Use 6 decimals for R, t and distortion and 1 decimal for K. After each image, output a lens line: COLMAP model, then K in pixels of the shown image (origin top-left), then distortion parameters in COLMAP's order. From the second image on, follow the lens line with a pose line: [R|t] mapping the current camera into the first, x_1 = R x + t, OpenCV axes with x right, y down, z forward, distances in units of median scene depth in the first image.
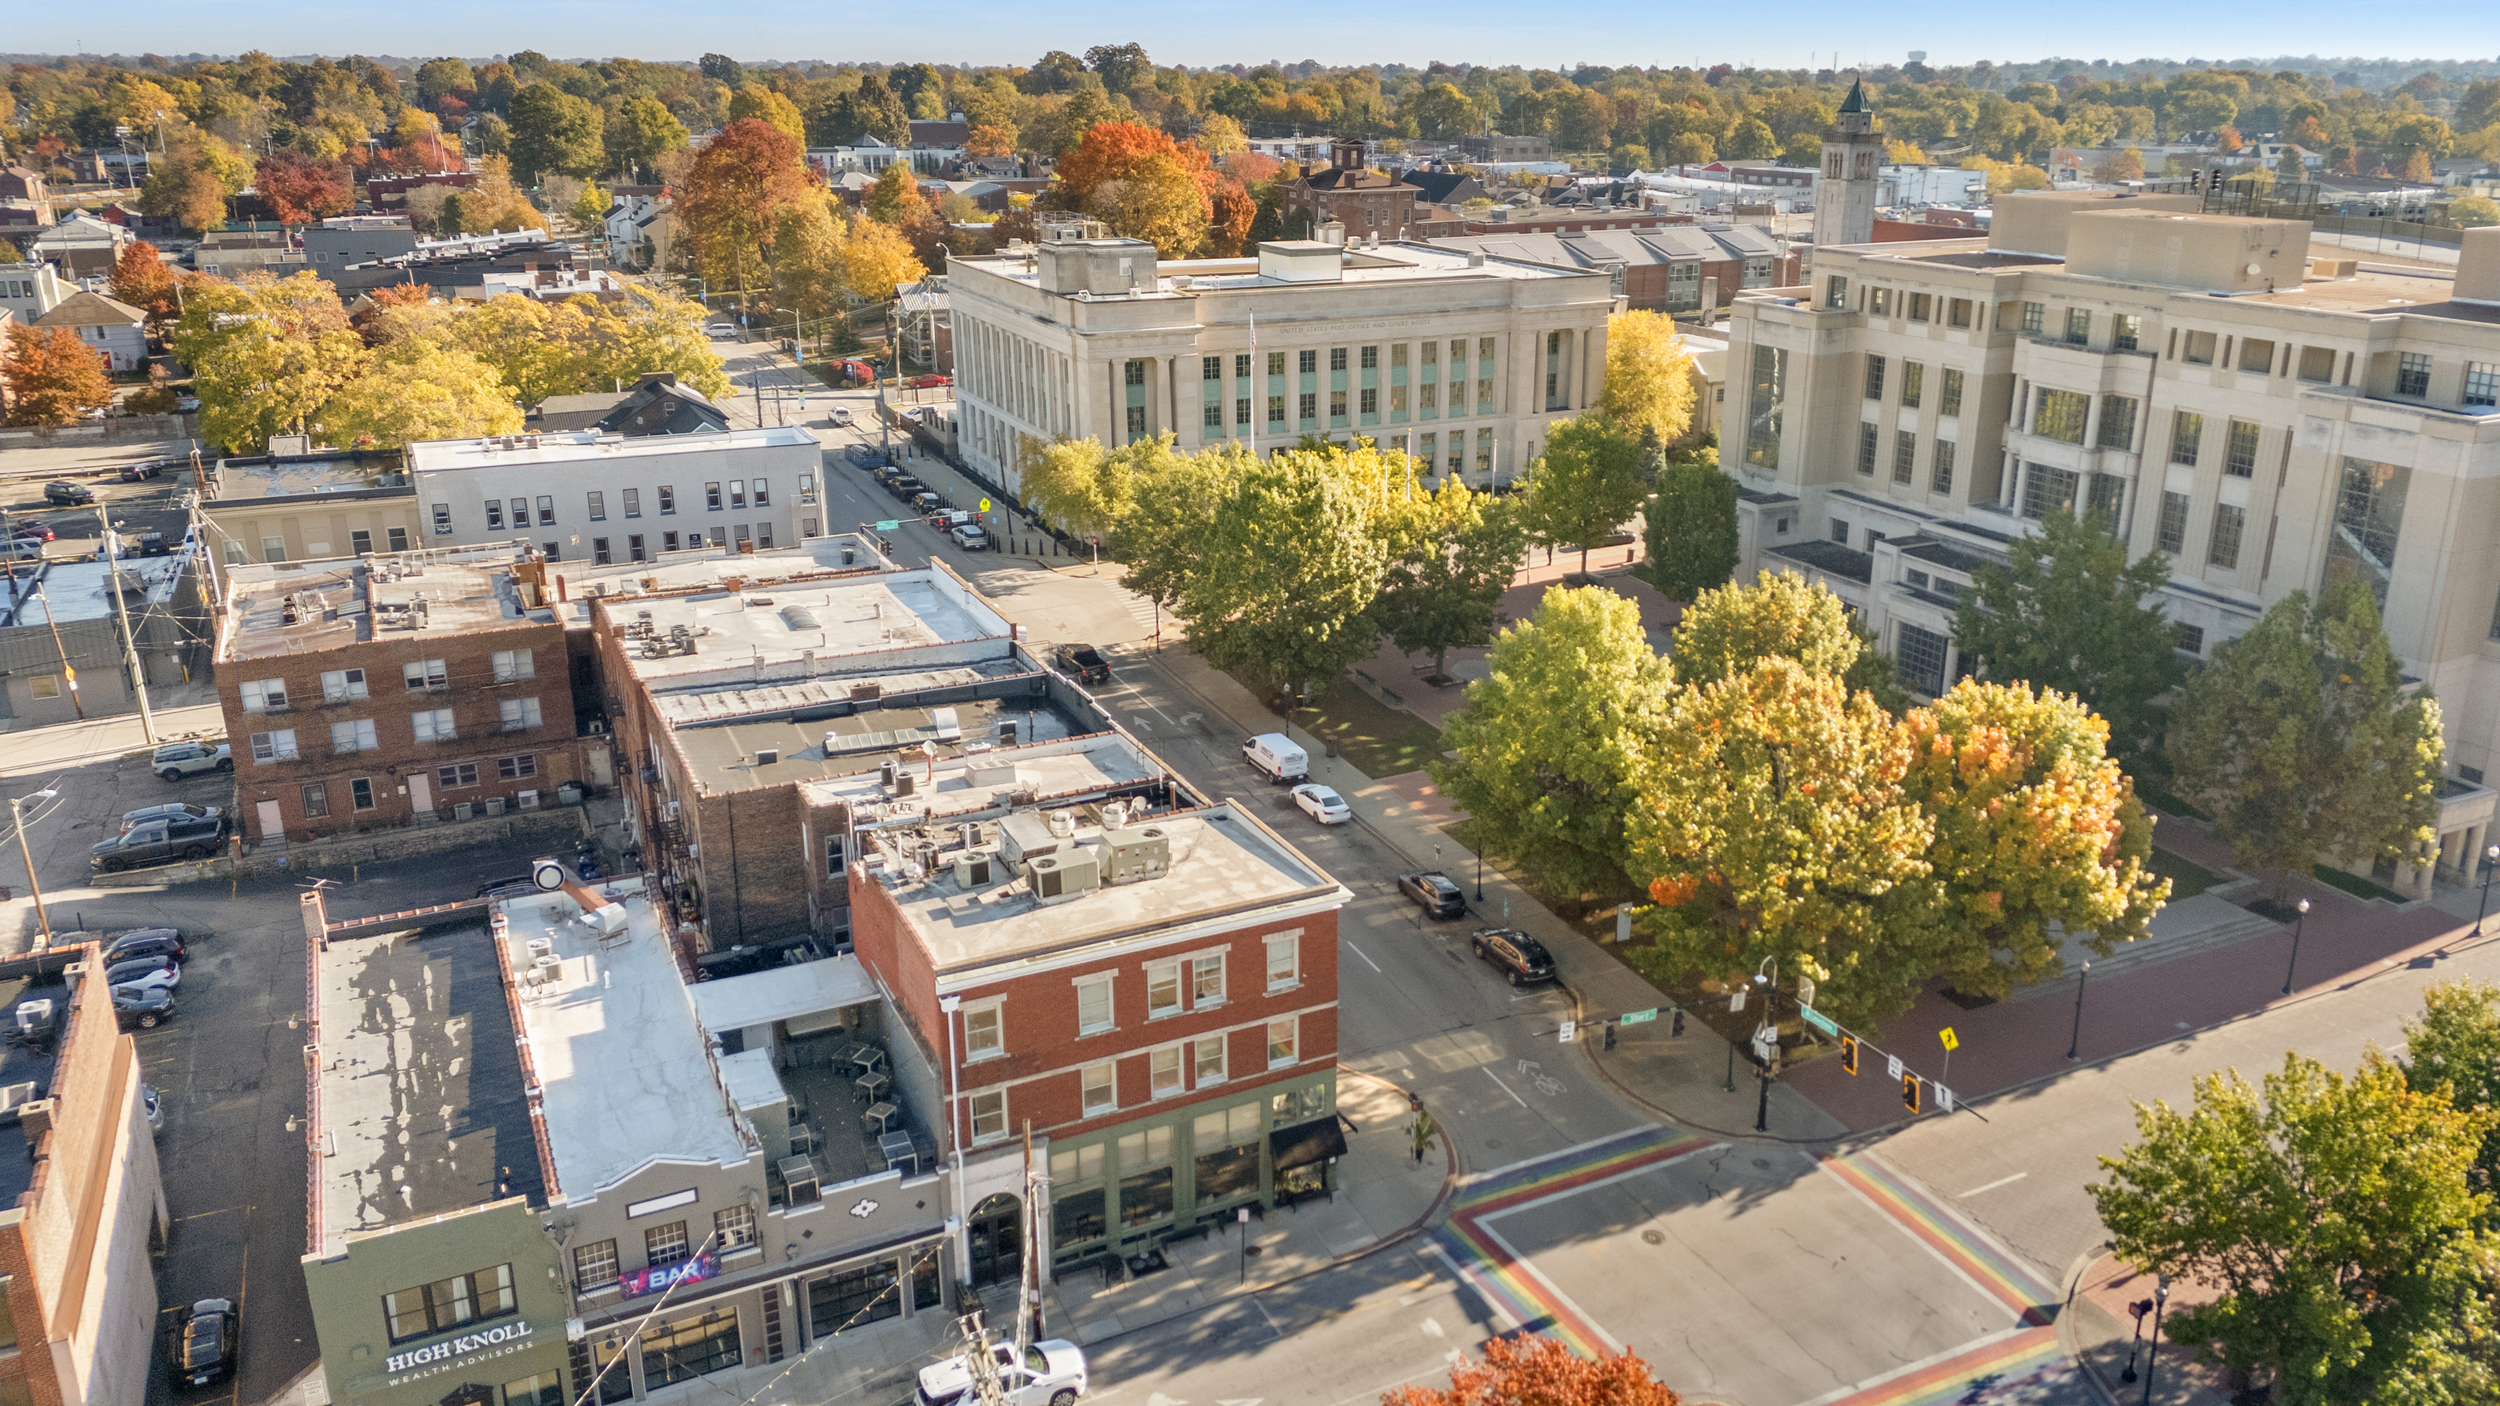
lens RADIAL K [[1807.3, 0, 1250.0], [0, 1807.3, 703.0], [0, 0, 1]] dist [0.115426, -0.134944]
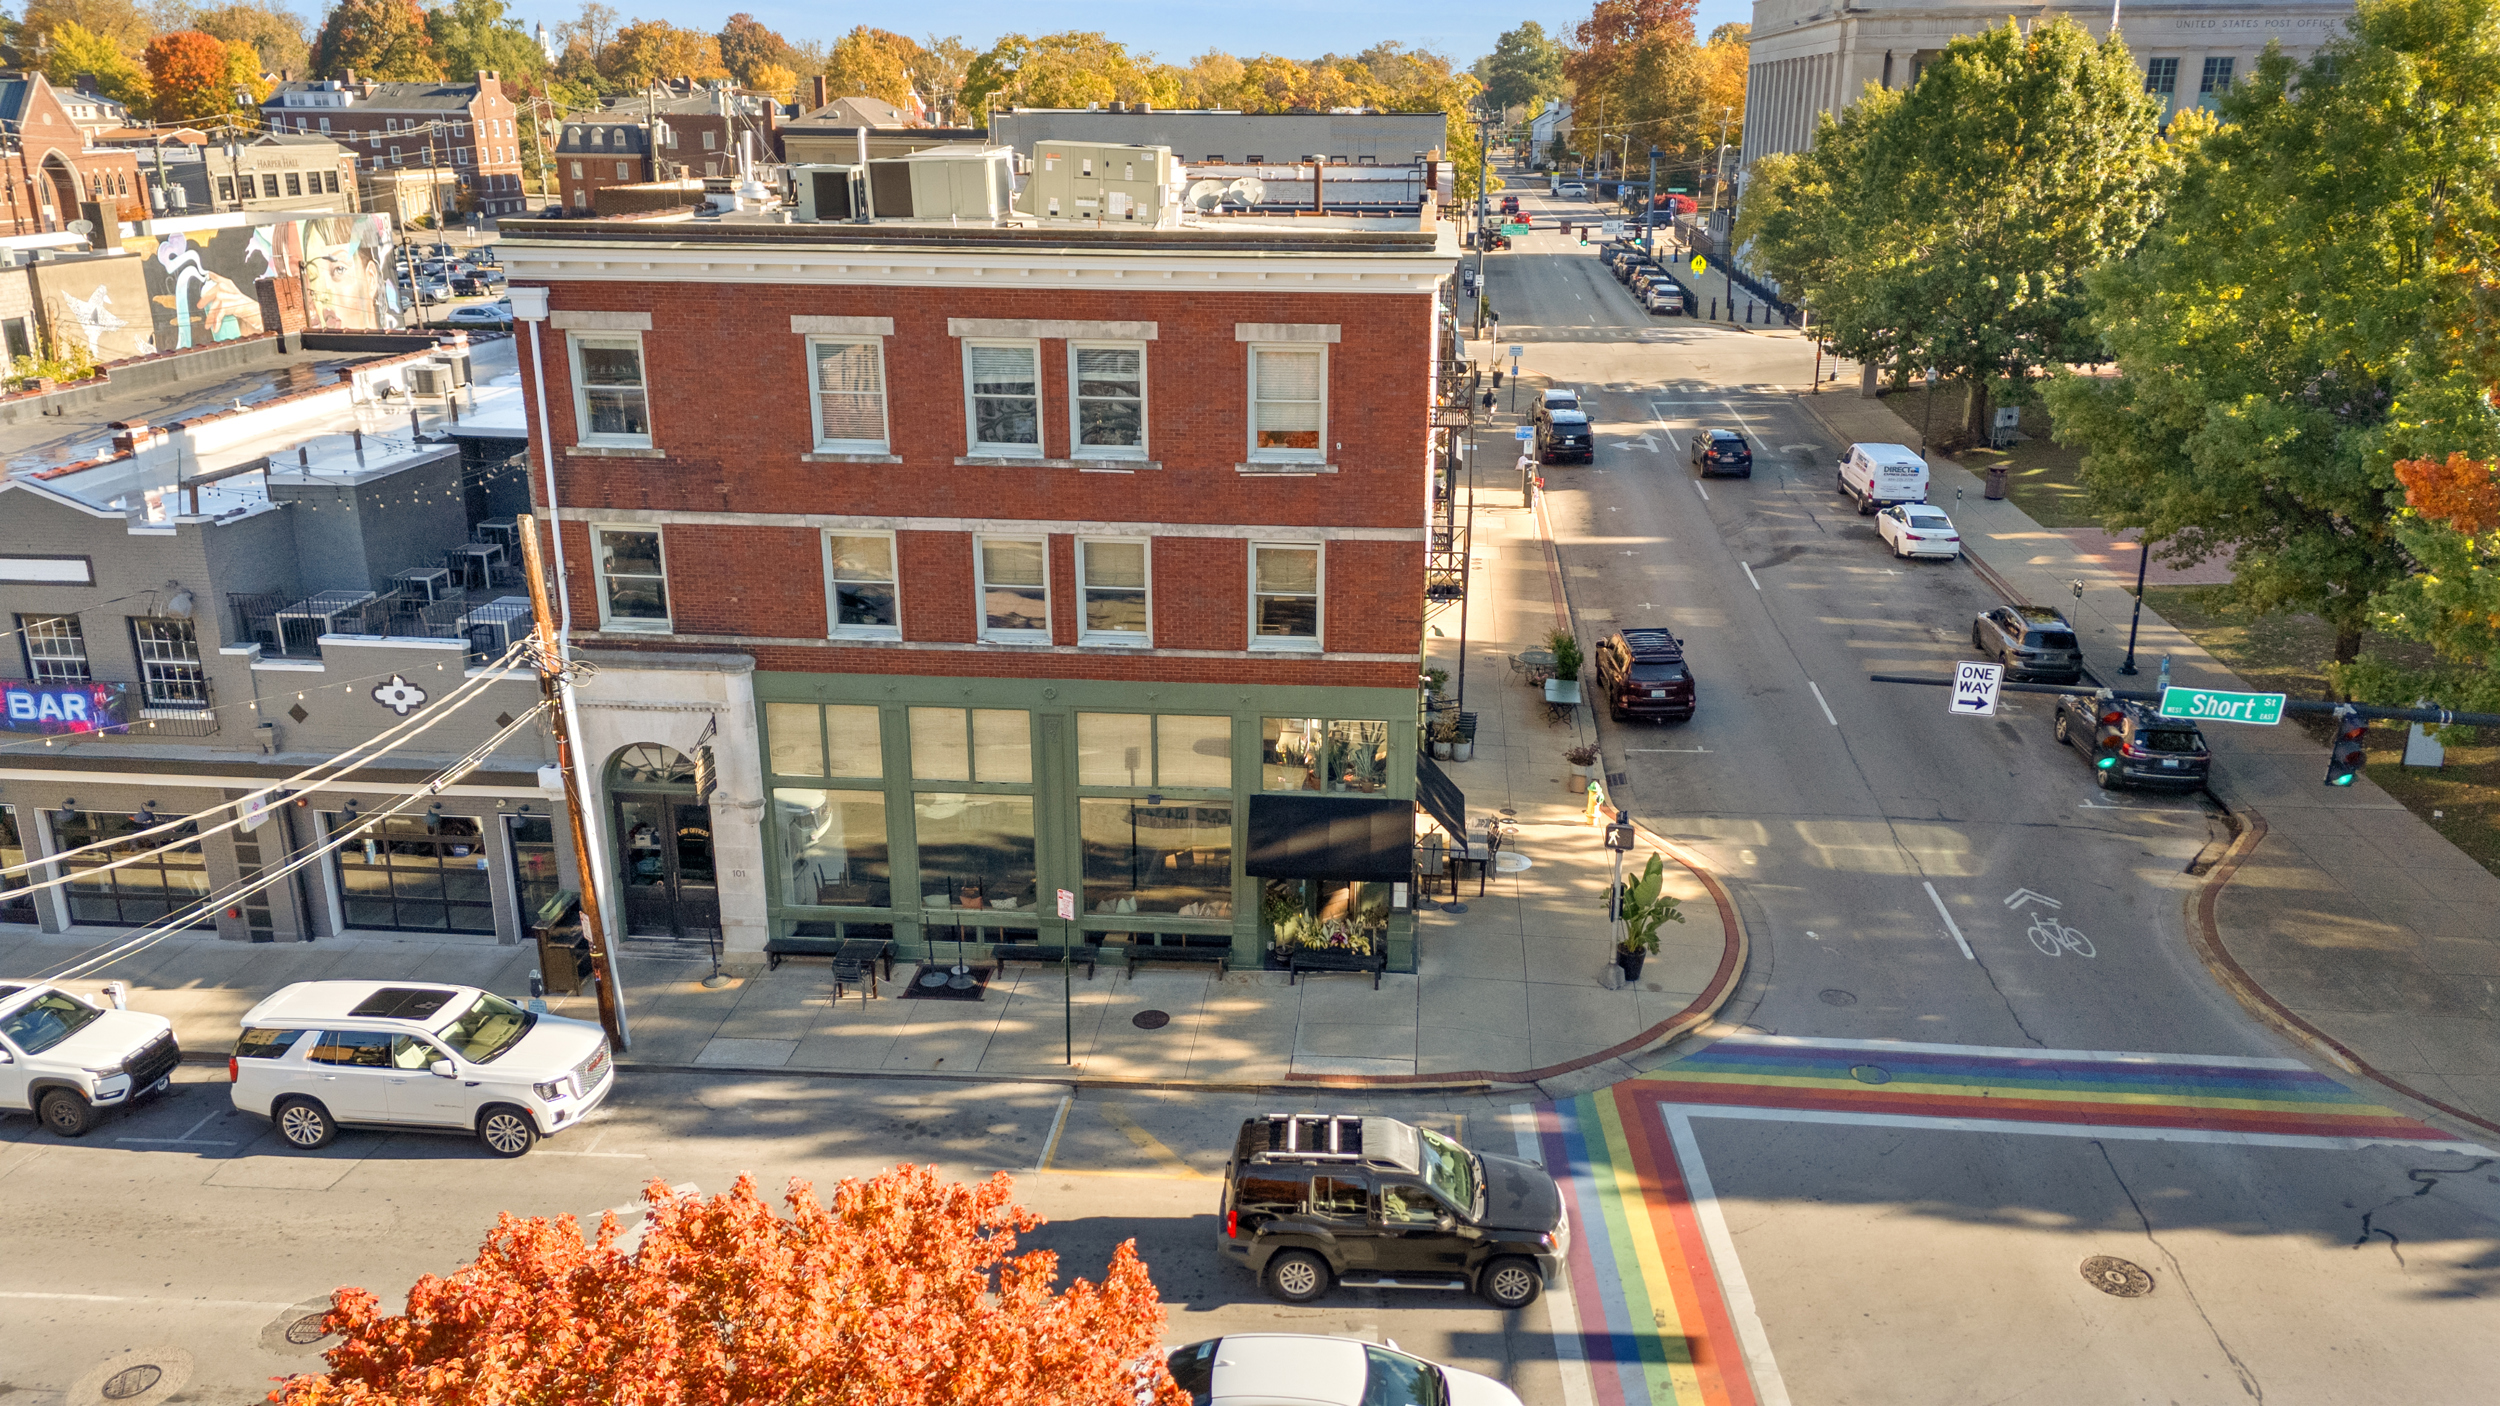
lens RADIAL K [[1790.4, 0, 1250.0], [0, 1790.4, 703.0], [0, 0, 1]] dist [0.082252, -0.074161]
pose [[0.855483, 0.161434, -0.492024, 0.197759], [-0.169506, 0.985117, 0.028498, 0.169647], [0.489302, 0.059022, 0.870115, 0.508284]]
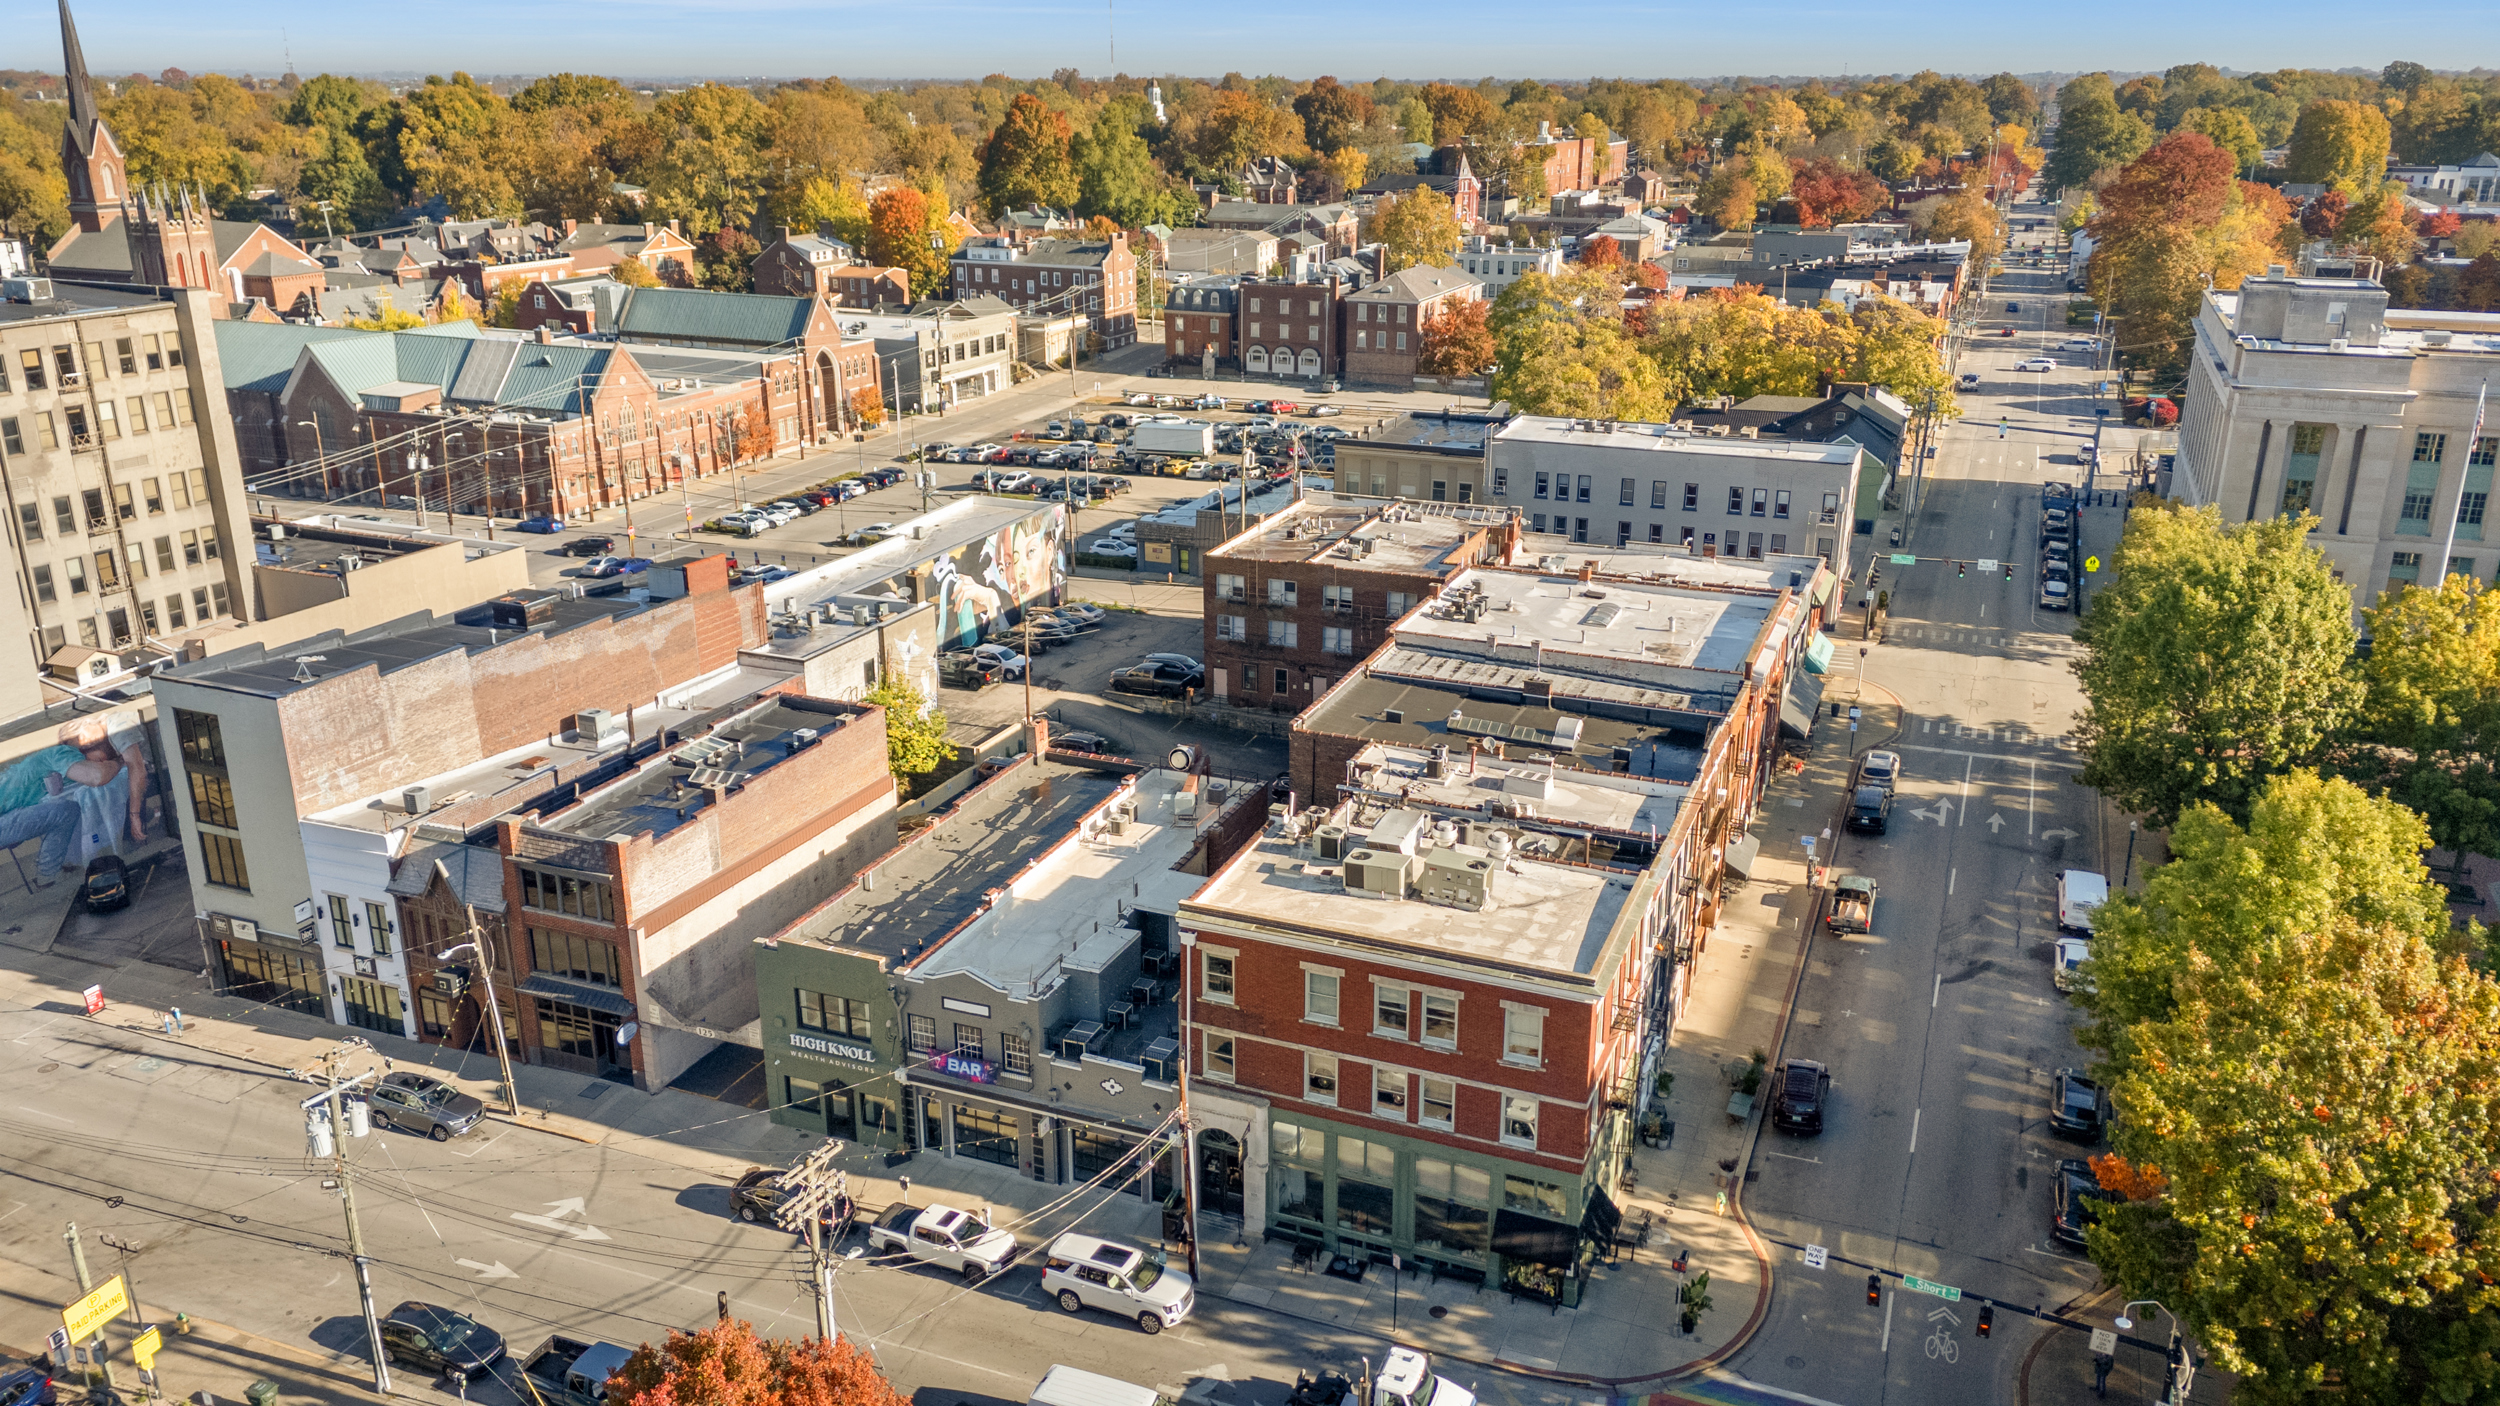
lens RADIAL K [[1774.5, 0, 1274.8], [0, 1774.5, 697.1], [0, 0, 1]] dist [0.121156, -0.128622]
pose [[0.675355, 0.239967, -0.697361, 0.440161], [-0.243248, 0.965148, 0.096542, -0.068914], [0.696223, 0.104432, 0.710188, 0.195753]]
